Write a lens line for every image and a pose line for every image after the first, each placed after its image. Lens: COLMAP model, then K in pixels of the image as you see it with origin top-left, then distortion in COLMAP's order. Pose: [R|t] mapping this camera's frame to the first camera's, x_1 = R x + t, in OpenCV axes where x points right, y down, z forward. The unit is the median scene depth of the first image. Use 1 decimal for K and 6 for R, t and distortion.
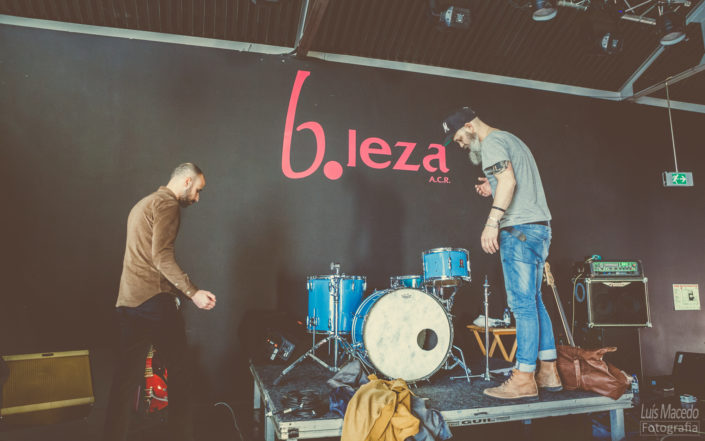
lens RADIAL K [[511.0, 0, 367.2], [0, 511.0, 223.2], [0, 0, 1]] dist [-0.050979, 0.002806]
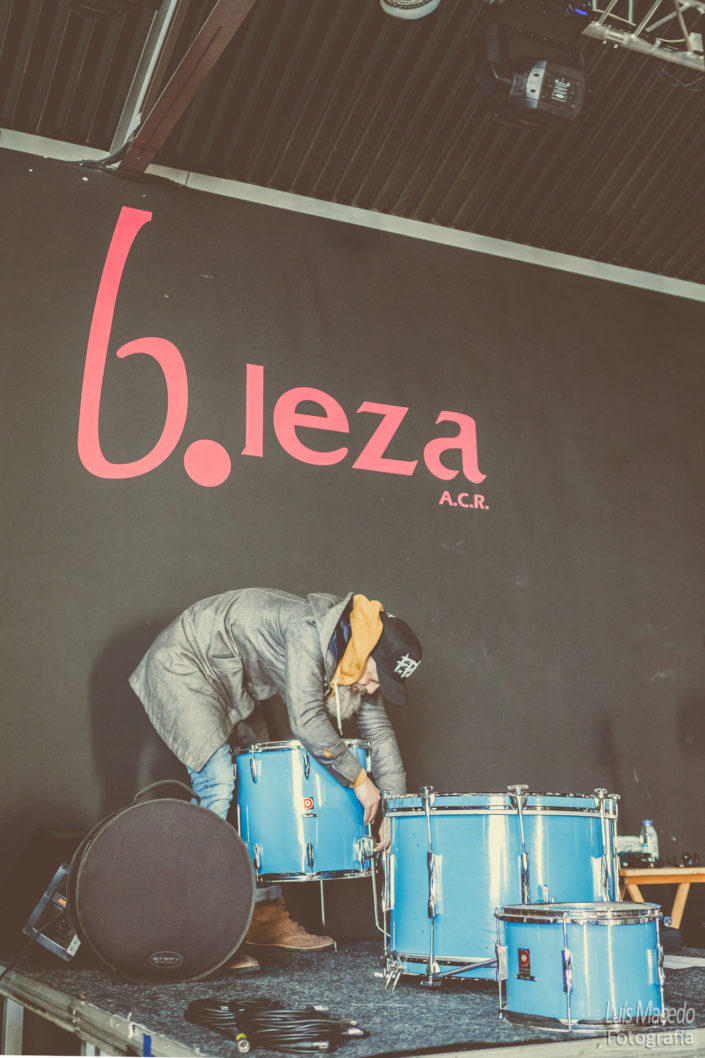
lens RADIAL K [[1271.2, 0, 348.1], [0, 1271.2, 529.2], [0, 0, 1]] dist [0.038292, 0.000000]
pose [[0.986741, 0.028685, 0.159751, -0.111222], [-0.010936, 0.993772, -0.110895, 0.051632], [-0.161937, 0.107677, 0.980909, 0.034592]]
